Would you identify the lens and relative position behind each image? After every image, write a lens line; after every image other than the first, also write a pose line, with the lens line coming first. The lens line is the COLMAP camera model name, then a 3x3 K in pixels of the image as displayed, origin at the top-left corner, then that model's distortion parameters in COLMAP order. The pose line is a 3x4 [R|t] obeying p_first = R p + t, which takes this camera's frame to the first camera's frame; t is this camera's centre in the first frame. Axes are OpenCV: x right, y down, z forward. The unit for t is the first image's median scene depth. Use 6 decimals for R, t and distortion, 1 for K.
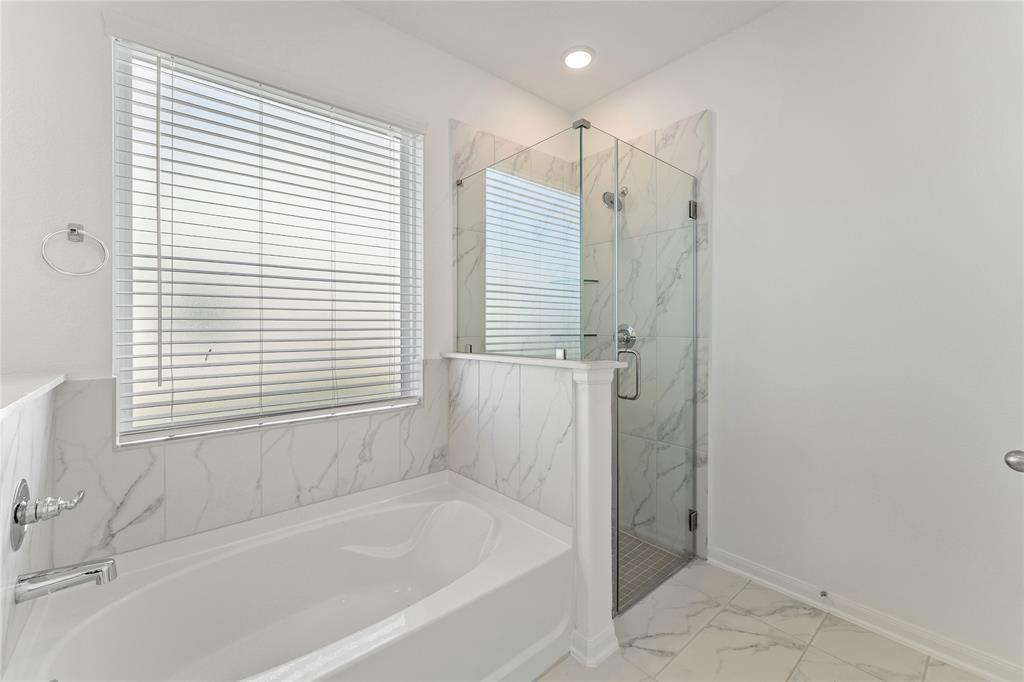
lens RADIAL K [[413.6, 0, 504.4], [0, 413.6, 327.9], [0, 0, 1]] dist [-0.000346, 0.000210]
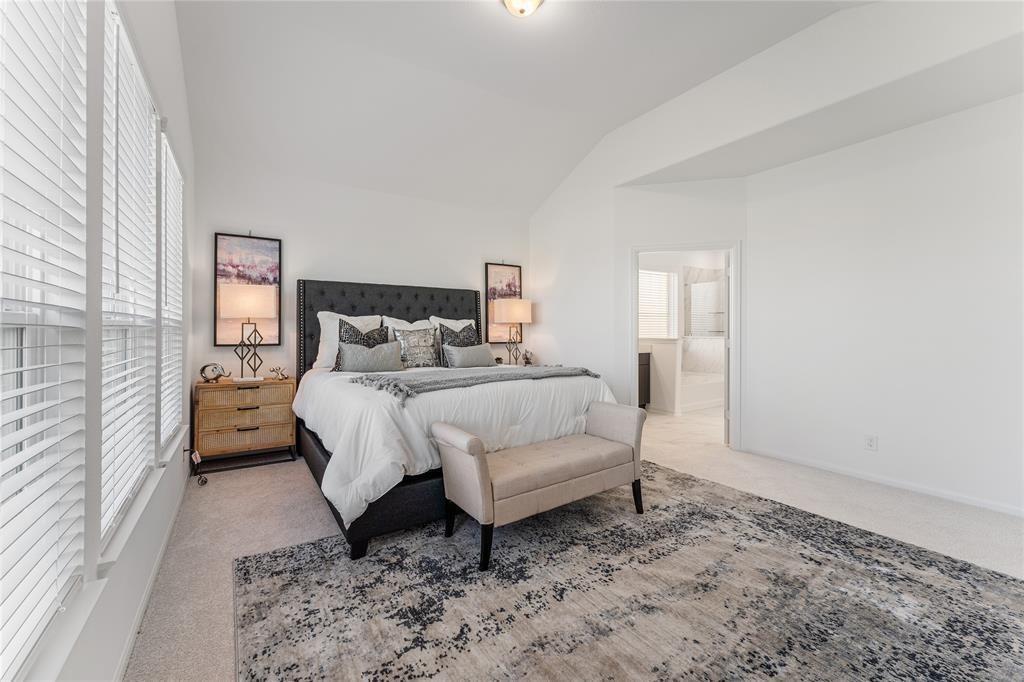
lens RADIAL K [[413.6, 0, 504.4], [0, 413.6, 327.9], [0, 0, 1]] dist [-0.000346, 0.000210]
pose [[0.991246, -0.005848, -0.131901, -1.154687], [0.005185, 0.999972, -0.005373, 0.007231], [0.131928, 0.004643, 0.991248, -2.572401]]
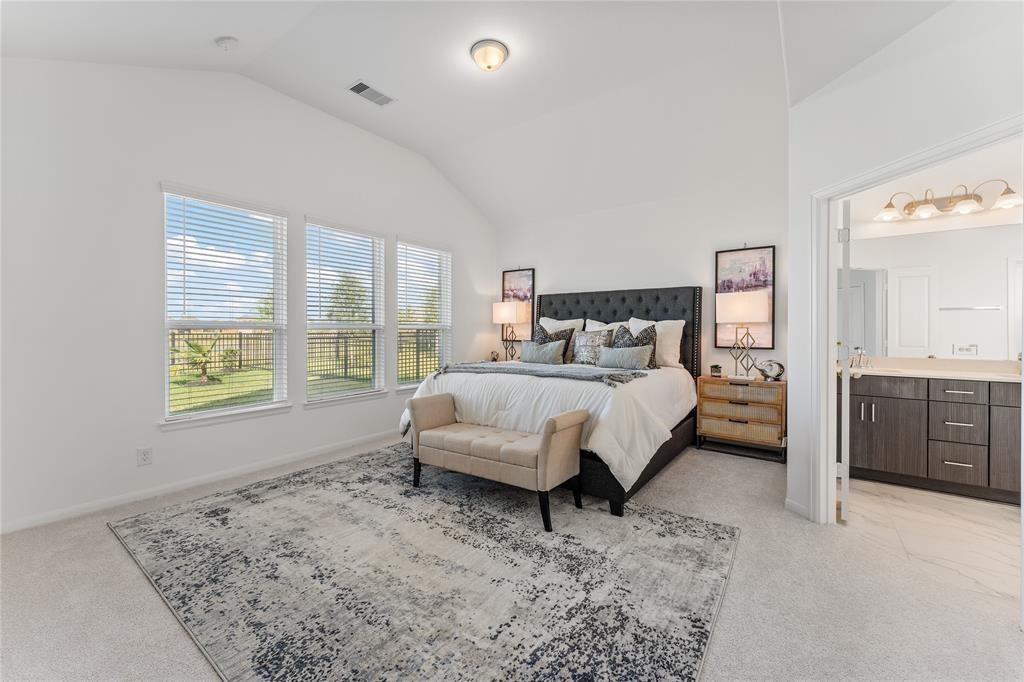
lens RADIAL K [[409.1, 0, 504.3], [0, 409.1, 336.8], [0, 0, 1]] dist [0.001480, 0.000500]
pose [[0.234372, 0.010736, -0.972088, 0.145818], [0.000019, 0.999939, 0.011048, 0.009577], [0.972147, -0.002608, 0.234358, -1.671389]]
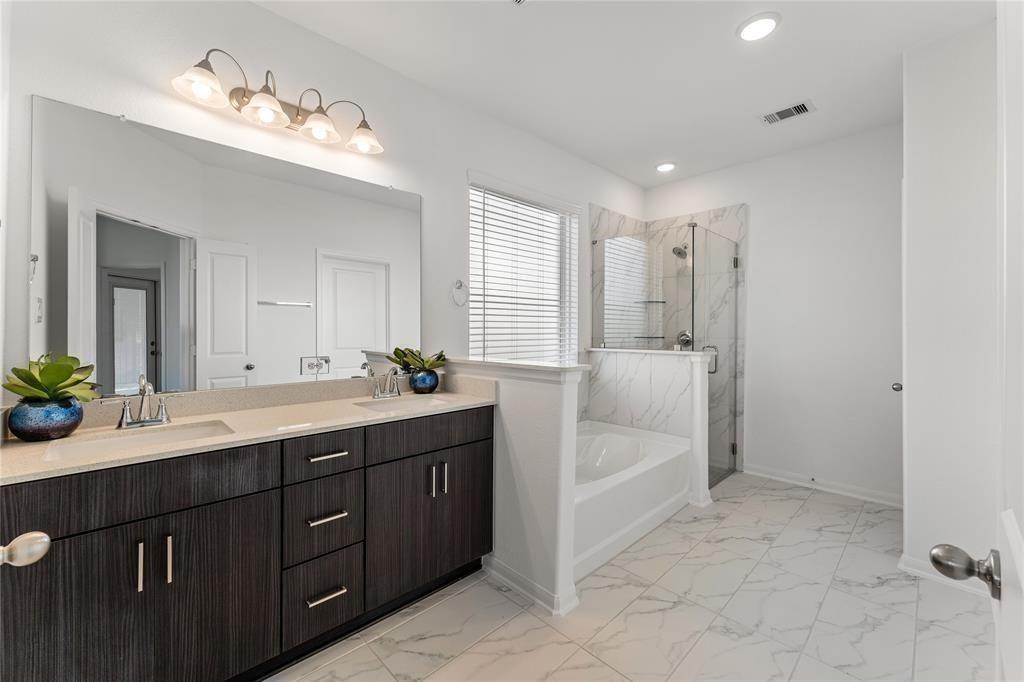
lens RADIAL K [[413.6, 0, 504.4], [0, 413.6, 327.9], [0, 0, 1]] dist [-0.000346, 0.000210]
pose [[0.997893, 0.005760, 0.064623, -0.576228], [-0.005522, 0.999977, -0.003861, -0.010287], [-0.064644, 0.003496, 0.997902, -0.600113]]
